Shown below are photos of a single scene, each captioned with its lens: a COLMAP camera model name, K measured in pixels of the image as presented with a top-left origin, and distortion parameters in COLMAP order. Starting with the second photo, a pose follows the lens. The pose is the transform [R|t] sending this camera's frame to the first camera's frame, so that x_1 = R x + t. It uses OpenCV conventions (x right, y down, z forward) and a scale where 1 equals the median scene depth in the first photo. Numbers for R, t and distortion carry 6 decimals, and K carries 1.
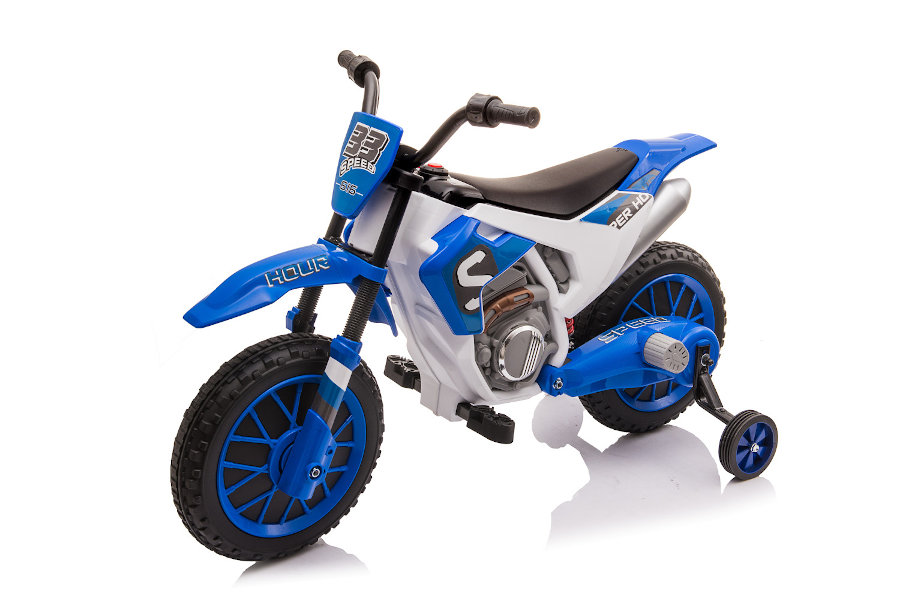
lens RADIAL K [[1141.7, 0, 450.0], [0, 1141.7, 300.5], [0, 0, 1]] dist [0.199765, 0.015999]
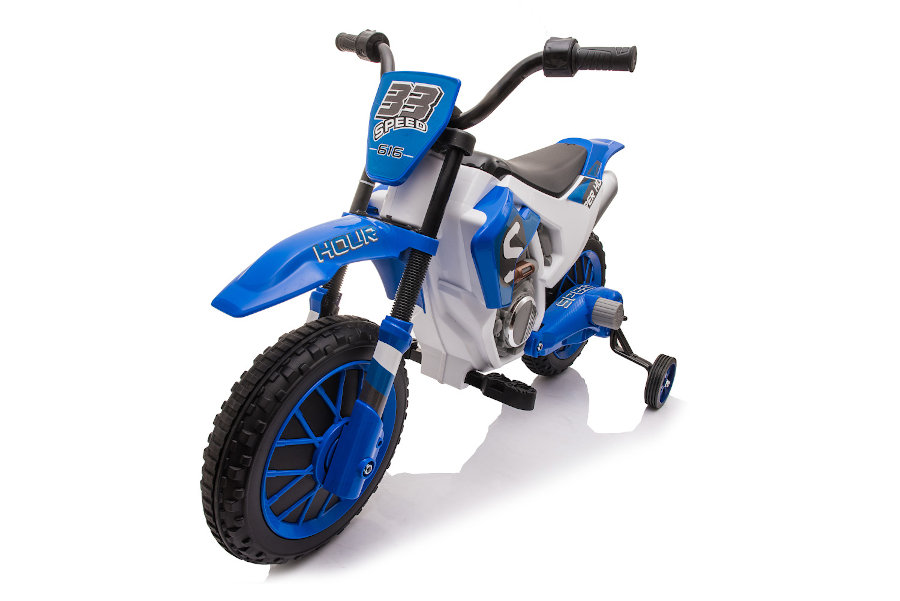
lens RADIAL K [[604.4, 0, 450.0], [0, 604.4, 300.5], [0, 0, 1]] dist [-0.005966, -0.001182]
pose [[0.964937, -0.045776, 0.258460, -0.171323], [0.037725, 0.998638, 0.036028, 0.003086], [-0.259757, -0.025014, 0.965350, 0.529438]]
